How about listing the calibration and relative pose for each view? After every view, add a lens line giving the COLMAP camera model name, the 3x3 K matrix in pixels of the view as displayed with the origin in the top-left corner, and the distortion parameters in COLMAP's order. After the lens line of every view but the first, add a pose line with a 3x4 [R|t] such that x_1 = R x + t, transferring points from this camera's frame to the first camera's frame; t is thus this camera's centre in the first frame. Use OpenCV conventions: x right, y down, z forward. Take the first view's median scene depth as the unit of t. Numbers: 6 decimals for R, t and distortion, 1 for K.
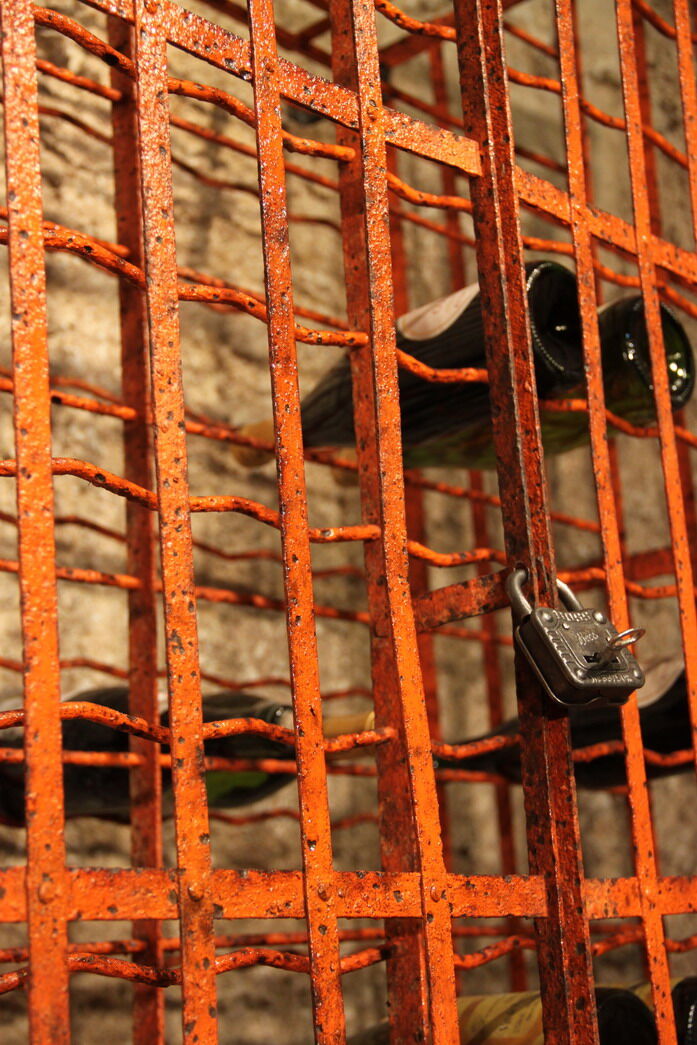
lens RADIAL K [[1796.0, 0, 348.5], [0, 1796.0, 522.5], [0, 0, 1]] dist [0.081966, 0.255338]
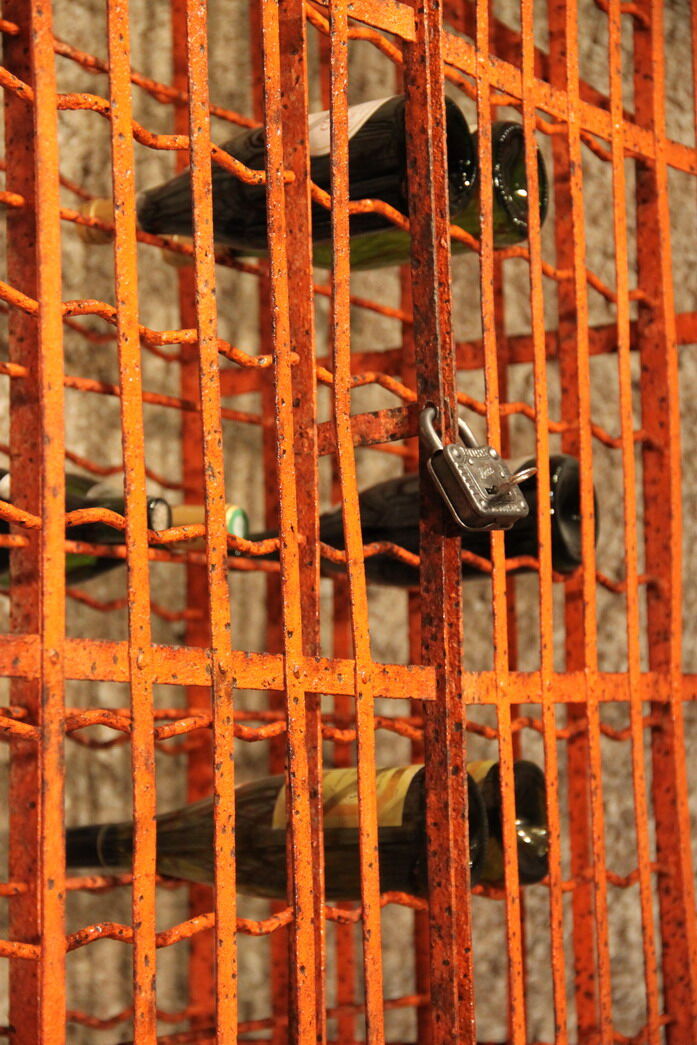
lens RADIAL K [[2897.0, 0, 348.5], [0, 2897.0, 522.5], [0, 0, 1]] dist [0.329005, -0.224593]
pose [[0.970957, 0.058297, 0.232044, -0.388381], [-0.090836, 0.987065, 0.132107, -0.144236], [-0.221341, -0.149348, 0.963693, -0.806780]]
